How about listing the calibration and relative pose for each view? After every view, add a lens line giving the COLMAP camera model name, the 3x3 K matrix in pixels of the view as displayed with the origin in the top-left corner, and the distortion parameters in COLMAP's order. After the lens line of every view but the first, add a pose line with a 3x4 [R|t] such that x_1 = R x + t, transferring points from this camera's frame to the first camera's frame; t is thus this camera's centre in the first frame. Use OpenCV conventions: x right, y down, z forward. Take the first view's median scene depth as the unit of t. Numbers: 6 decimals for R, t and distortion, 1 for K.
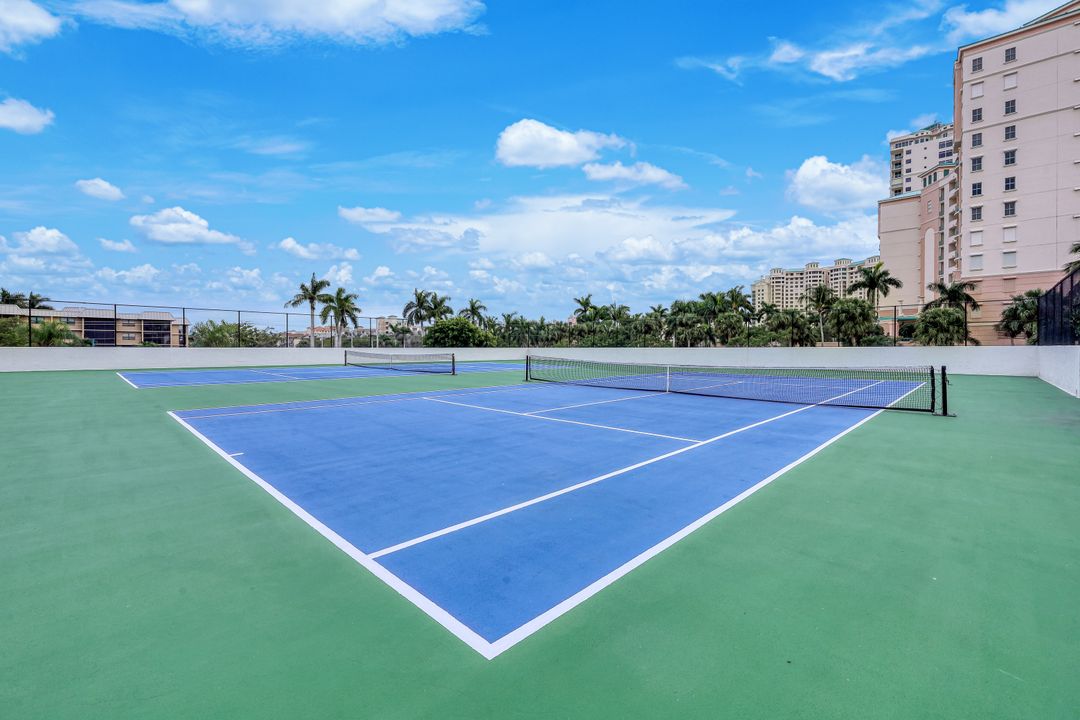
lens RADIAL K [[439.4, 0, 541.0], [0, 439.4, 353.7], [0, 0, 1]] dist [0.001141, -0.000055]
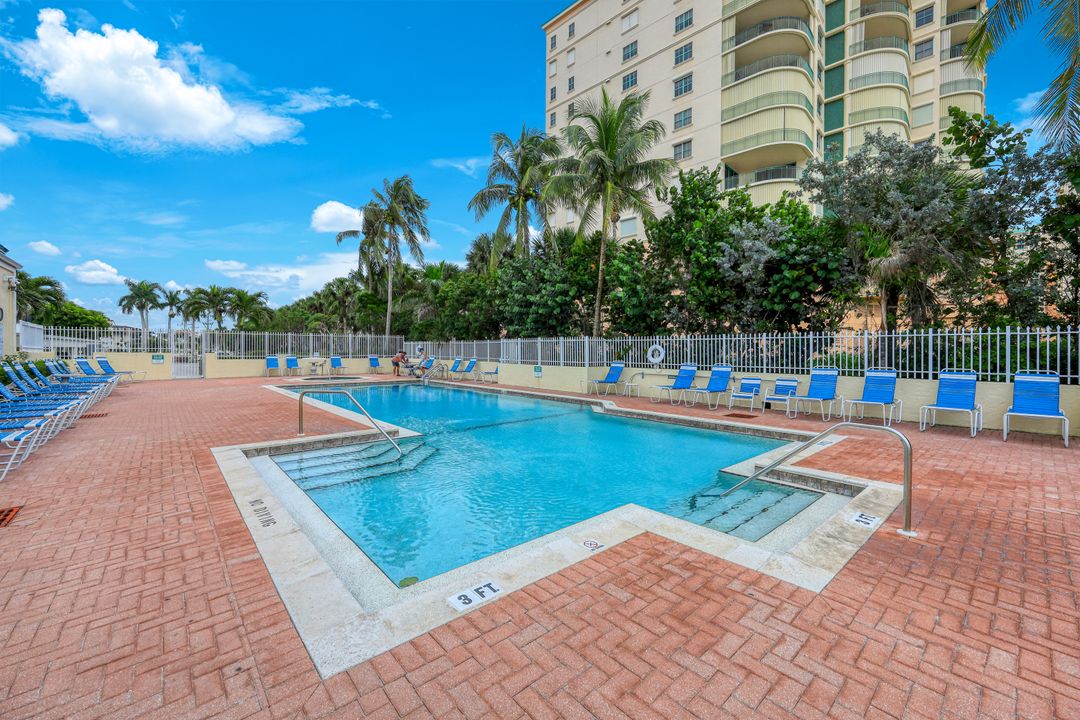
lens RADIAL K [[439.4, 0, 541.0], [0, 439.4, 357.8], [0, 0, 1]] dist [0.001141, -0.000055]
pose [[0.862549, 0.000435, 0.505974, -0.261916], [0.001142, 0.999995, -0.002808, 0.003137], [-0.505973, 0.003000, 0.862544, -0.965262]]
